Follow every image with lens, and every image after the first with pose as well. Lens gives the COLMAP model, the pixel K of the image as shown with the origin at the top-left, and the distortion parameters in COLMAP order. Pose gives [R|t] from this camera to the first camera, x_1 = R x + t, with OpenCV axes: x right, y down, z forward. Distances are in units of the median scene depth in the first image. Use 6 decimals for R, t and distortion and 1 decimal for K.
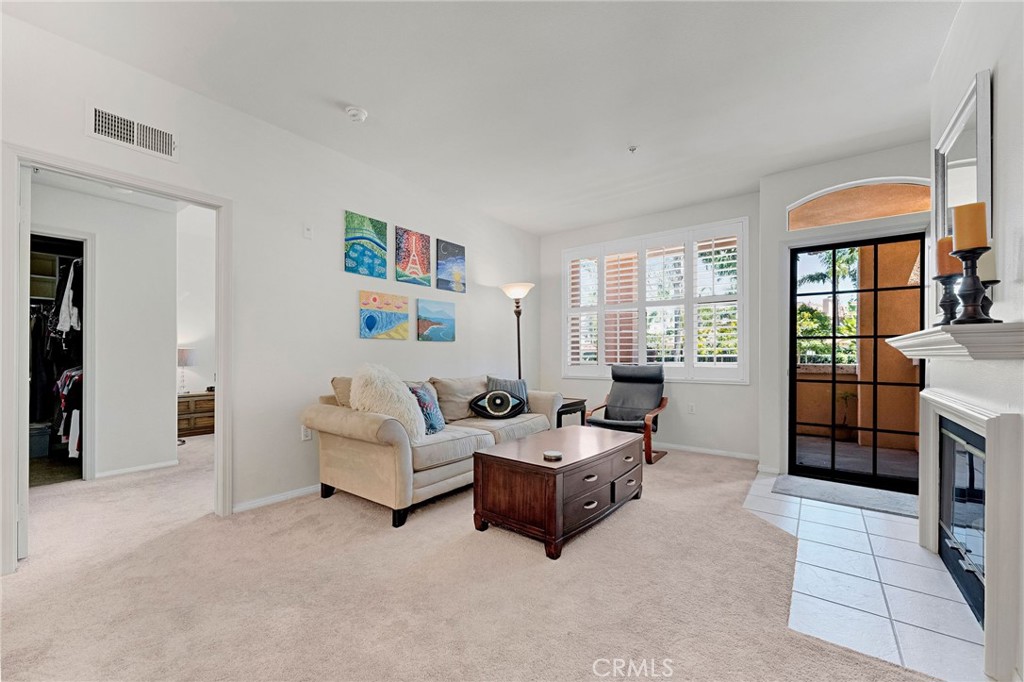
lens RADIAL K [[417.5, 0, 504.1], [0, 417.5, 354.4], [0, 0, 1]] dist [-0.000990, 0.001859]
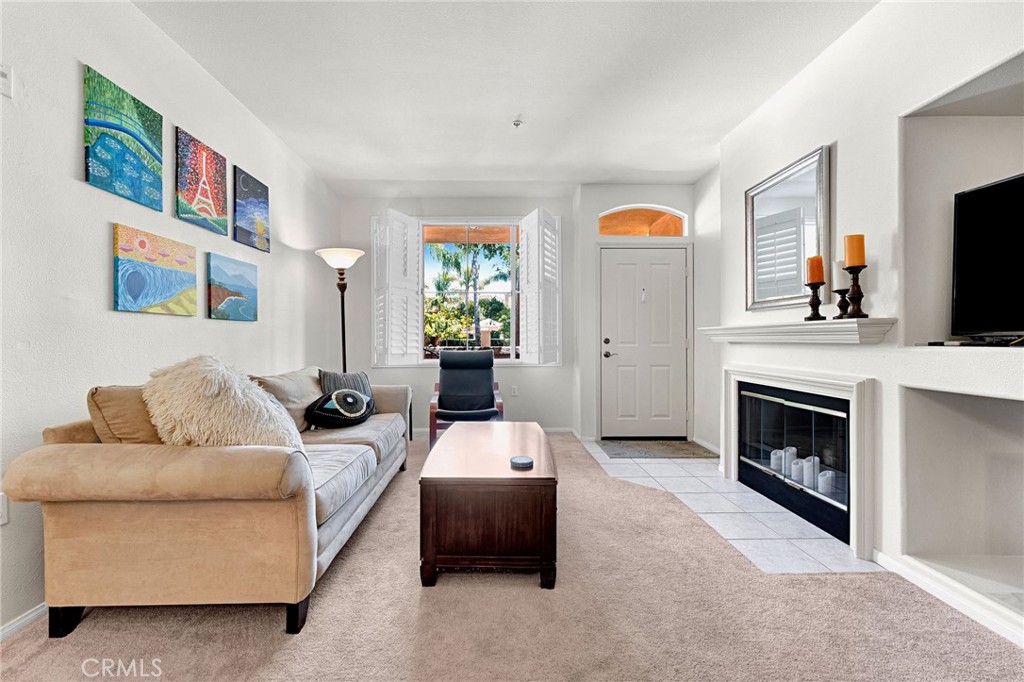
lens RADIAL K [[417.5, 0, 505.0], [0, 417.5, 338.0], [0, 0, 1]] dist [-0.000990, 0.001859]
pose [[0.777713, -0.000860, 0.628619, -0.337845], [0.001779, 0.999998, -0.000833, -0.002841], [-0.628617, 0.001766, 0.777713, 0.297042]]
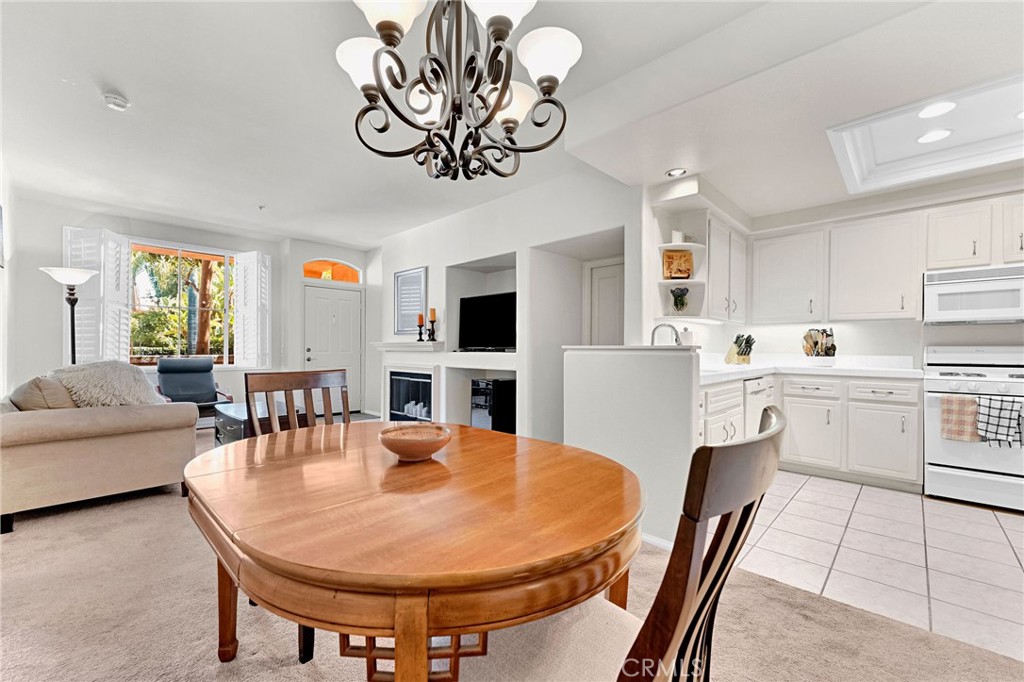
lens RADIAL K [[417.5, 0, 503.4], [0, 417.5, 349.7], [0, 0, 1]] dist [-0.000990, 0.001859]
pose [[0.119294, -0.002501, 0.992856, -1.119863], [-0.005419, 0.999980, 0.003170, -0.006051], [-0.992844, -0.005759, 0.119278, -0.021546]]
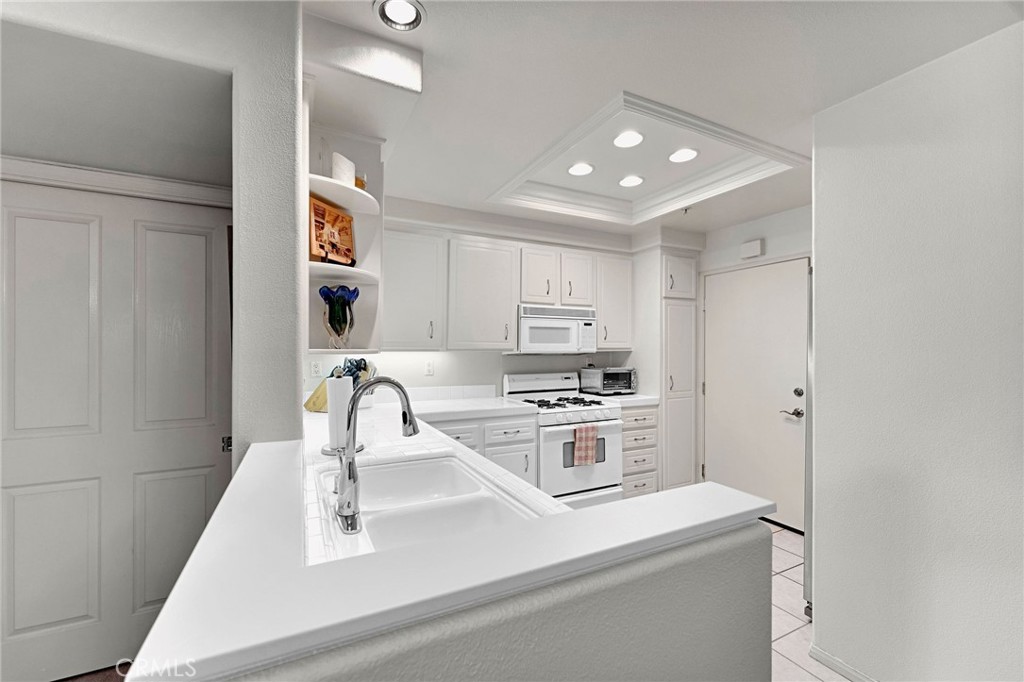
lens RADIAL K [[417.5, 0, 504.1], [0, 417.5, 349.0], [0, 0, 1]] dist [-0.000990, 0.001859]
pose [[-0.899875, -0.003906, 0.436130, -0.327109], [-0.003208, 0.999992, 0.002338, -0.097018], [-0.436135, 0.000705, -0.899881, 0.022407]]
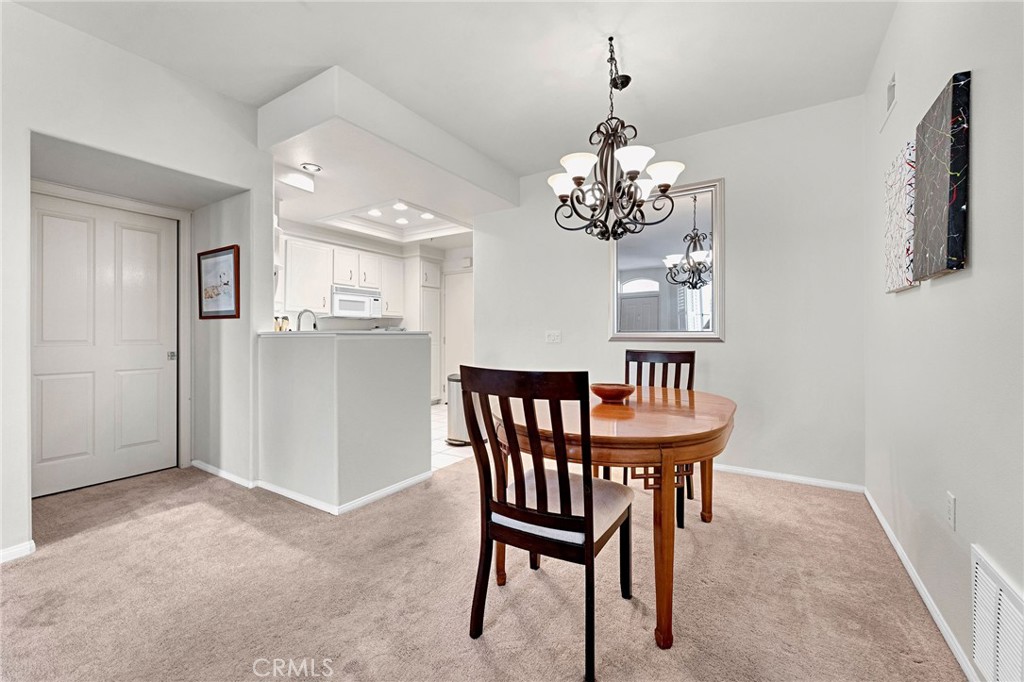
lens RADIAL K [[417.5, 0, 506.4], [0, 417.5, 335.1], [0, 0, 1]] dist [-0.000990, 0.001859]
pose [[-0.996753, -0.000745, -0.080522, -0.465334], [-0.000711, 1.000000, -0.000441, -0.003052], [0.080523, -0.000382, -0.996753, 0.810286]]
